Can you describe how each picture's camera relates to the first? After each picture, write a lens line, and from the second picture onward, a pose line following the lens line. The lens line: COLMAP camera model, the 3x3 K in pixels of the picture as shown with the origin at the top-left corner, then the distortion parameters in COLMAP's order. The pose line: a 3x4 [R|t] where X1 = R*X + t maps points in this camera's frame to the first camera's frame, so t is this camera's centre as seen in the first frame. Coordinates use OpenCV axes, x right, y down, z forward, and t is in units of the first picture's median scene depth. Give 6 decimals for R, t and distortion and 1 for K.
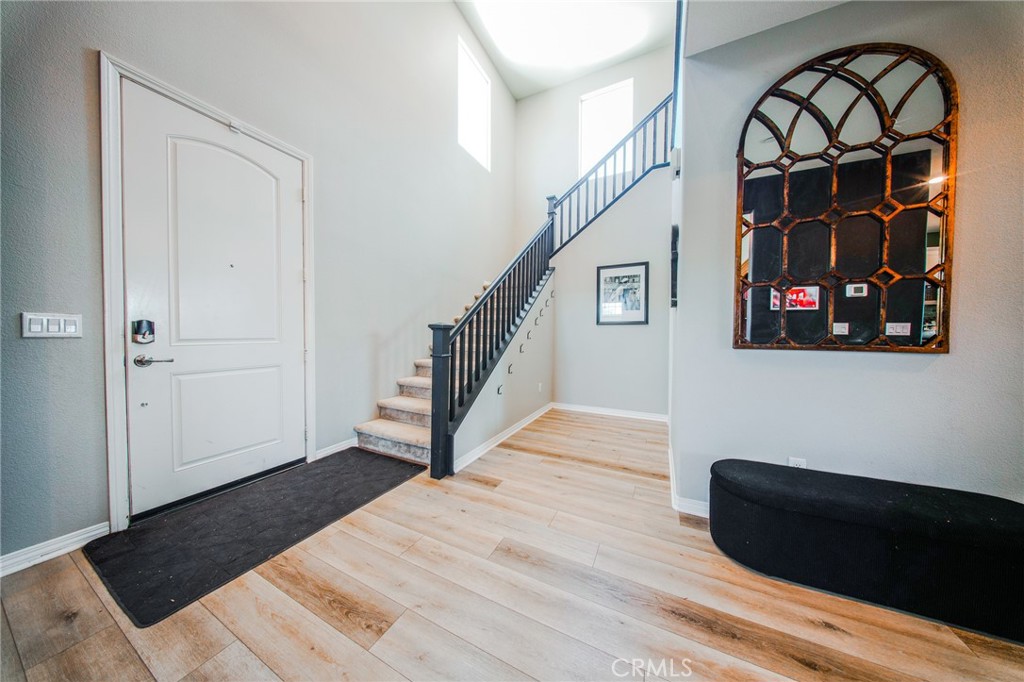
lens RADIAL K [[300.1, 0, 512.0], [0, 300.1, 341.0], [0, 0, 1]] dist [0.011014, -0.005284]
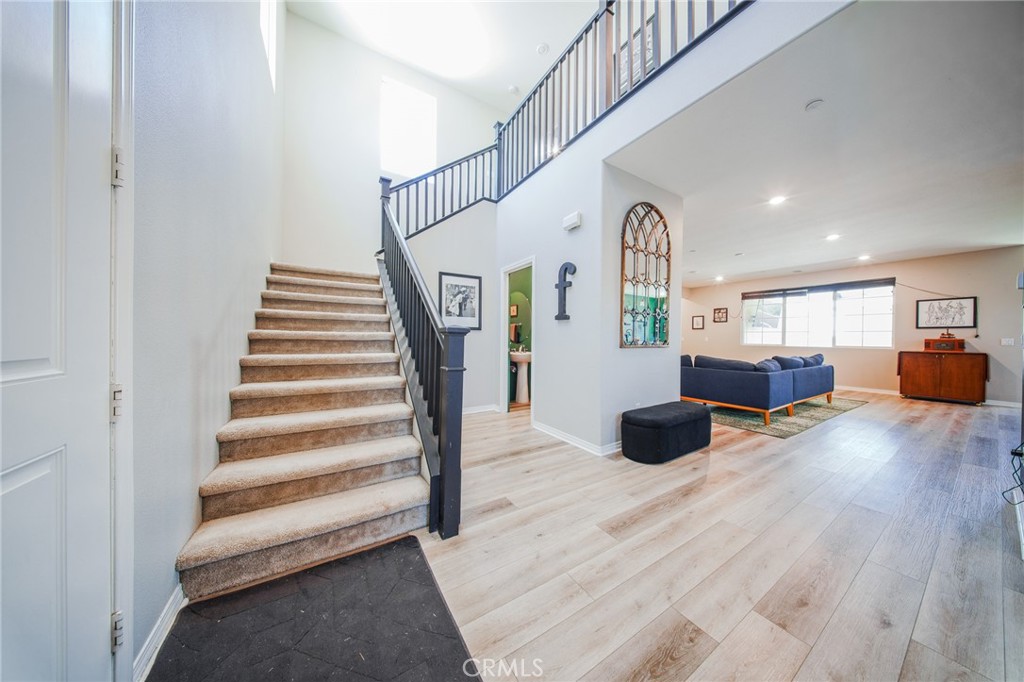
lens RADIAL K [[300.1, 0, 512.0], [0, 300.1, 341.0], [0, 0, 1]] dist [0.011014, -0.005284]
pose [[0.527347, -0.008145, 0.849611, -0.863458], [0.017257, 0.999850, -0.001126, -0.018857], [-0.849475, 0.015256, 0.527409, 0.517458]]
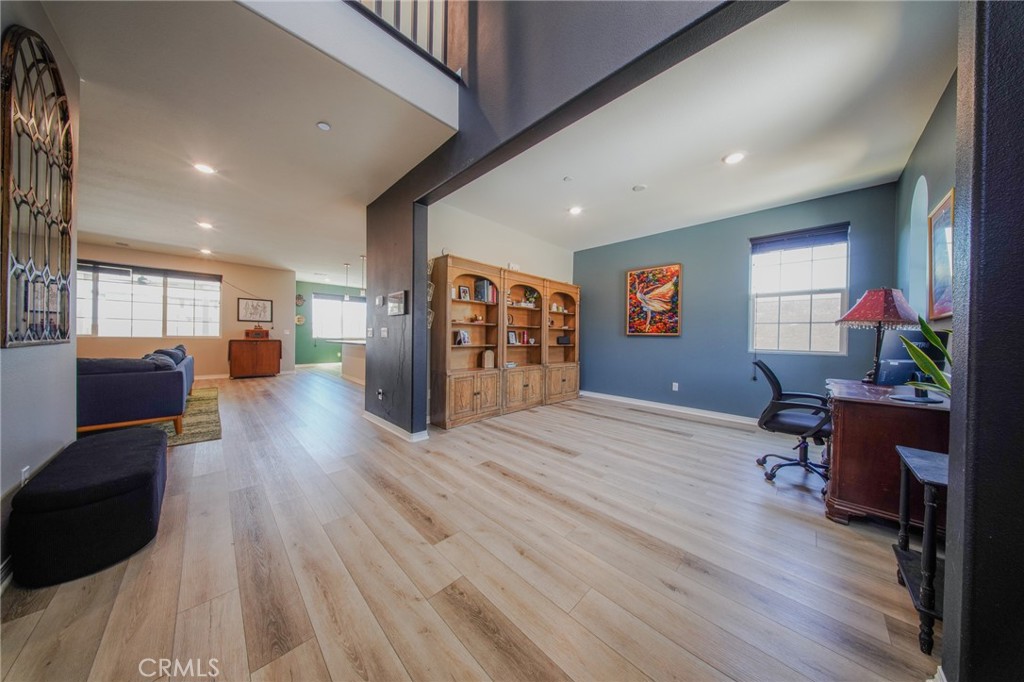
lens RADIAL K [[300.1, 0, 512.0], [0, 300.1, 341.0], [0, 0, 1]] dist [0.011014, -0.005284]
pose [[-0.947554, -0.025162, 0.318604, -0.534265], [-0.012024, 0.998997, 0.043136, -0.031168], [-0.319370, 0.037043, -0.946906, 1.064765]]
